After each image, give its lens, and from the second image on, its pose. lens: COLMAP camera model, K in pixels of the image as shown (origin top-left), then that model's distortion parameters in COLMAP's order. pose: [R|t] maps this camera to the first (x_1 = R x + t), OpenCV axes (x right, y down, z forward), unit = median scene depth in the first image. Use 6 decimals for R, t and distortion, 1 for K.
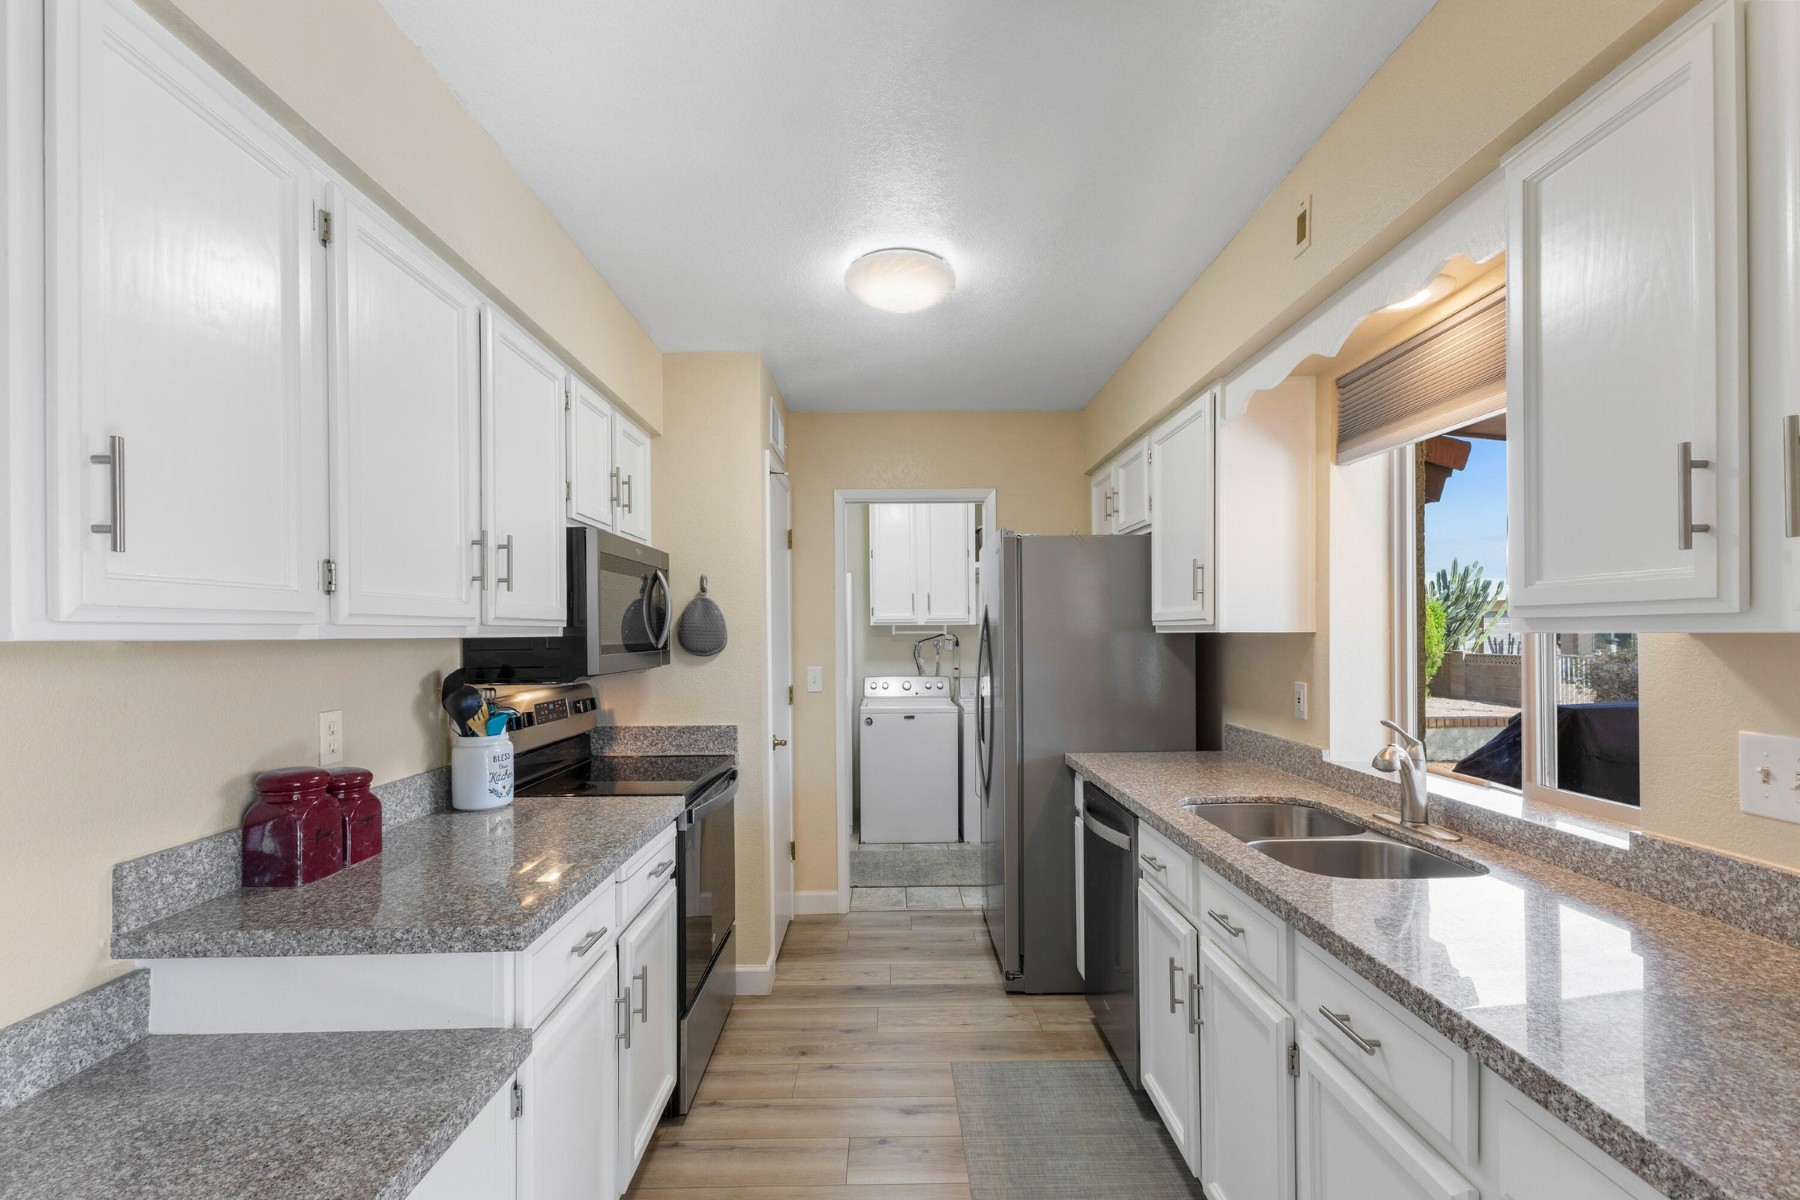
lens RADIAL K [[773.7, 0, 894.6], [0, 773.7, 630.4], [0, 0, 1]] dist [0.009560, -0.003098]
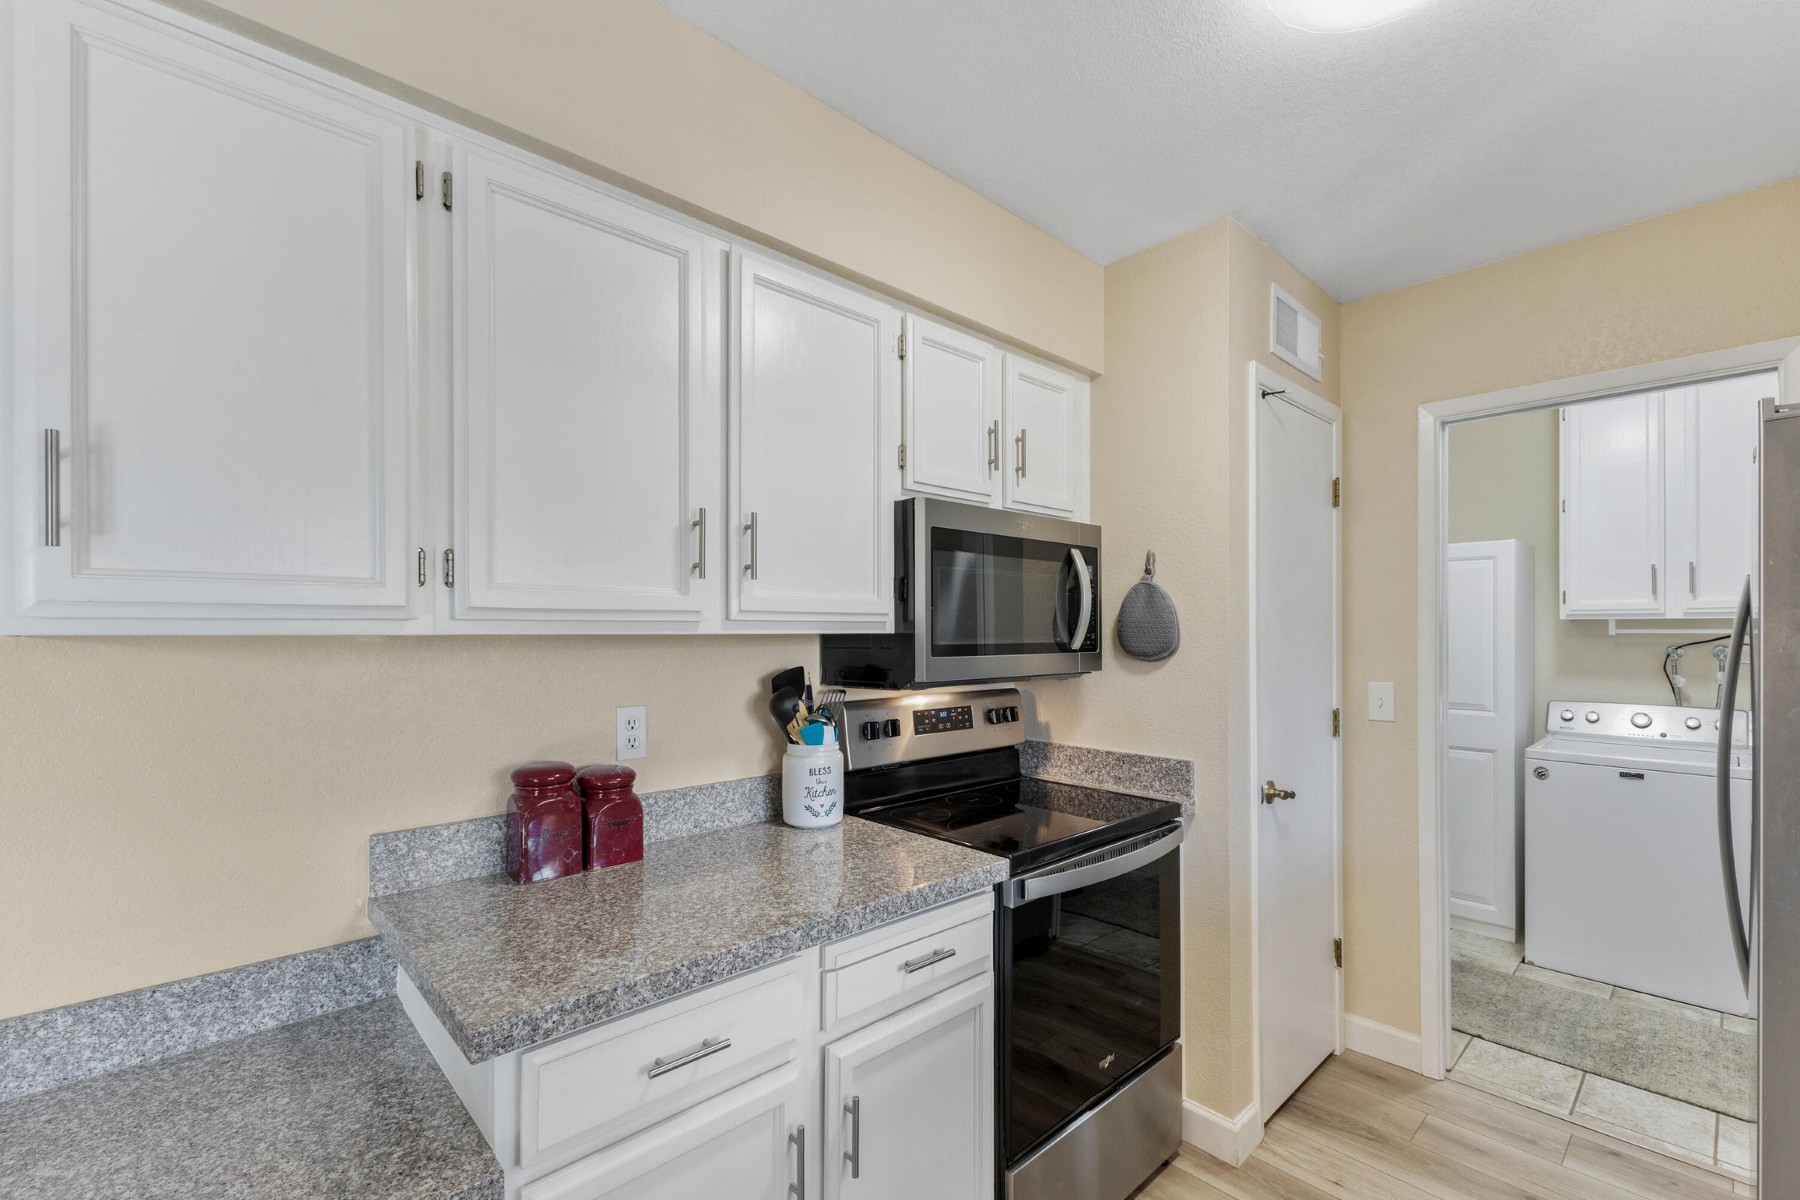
lens RADIAL K [[773.7, 0, 896.0], [0, 773.7, 628.6], [0, 0, 1]] dist [0.009560, -0.003098]
pose [[0.675559, 0.006729, -0.737276, 0.143289], [-0.003336, 0.999976, 0.006070, -0.001858], [0.737299, -0.001641, 0.675565, 0.350418]]
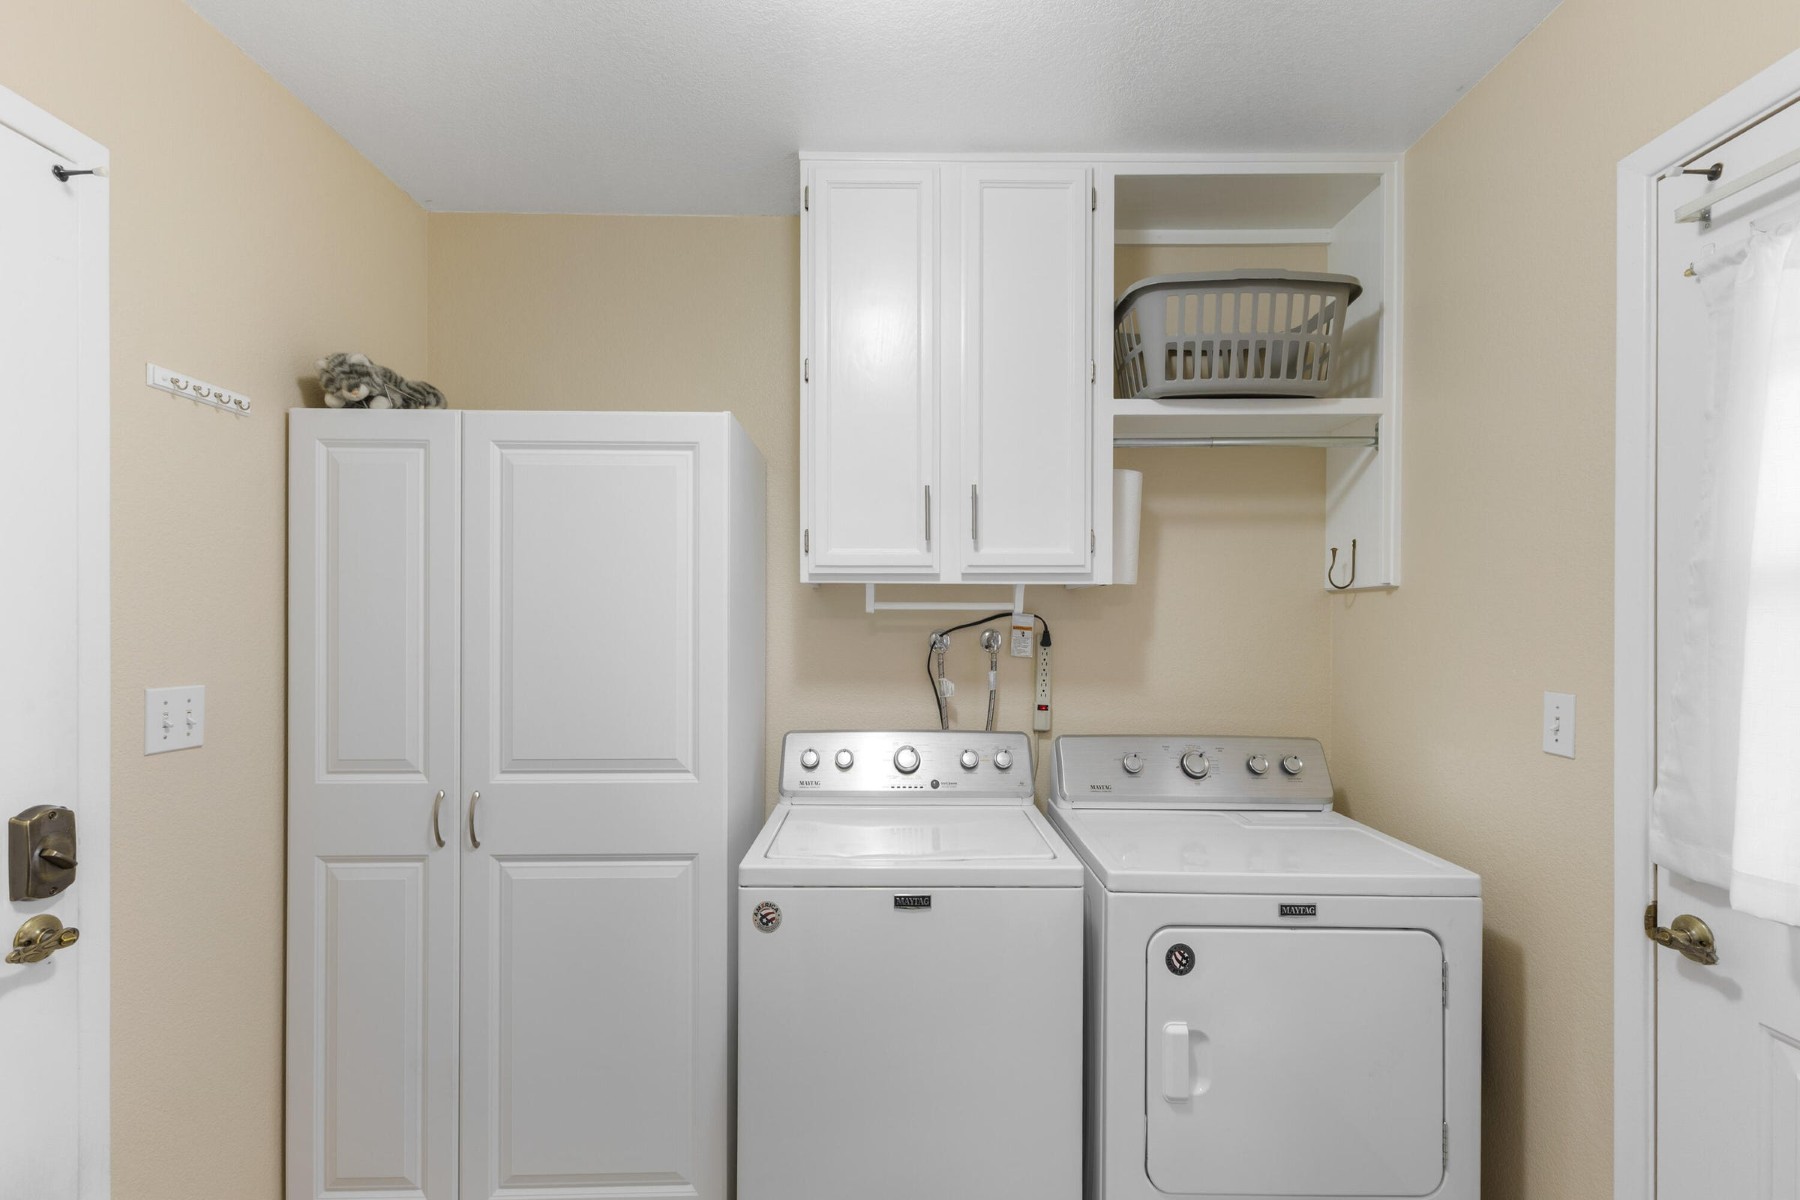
lens RADIAL K [[773.7, 0, 897.3], [0, 773.7, 624.9], [0, 0, 1]] dist [0.009560, -0.003098]
pose [[0.999922, 0.010849, -0.006155, 0.027236], [-0.010791, 0.999897, 0.009412, 0.016529], [0.006256, -0.009345, 0.999937, 1.341603]]
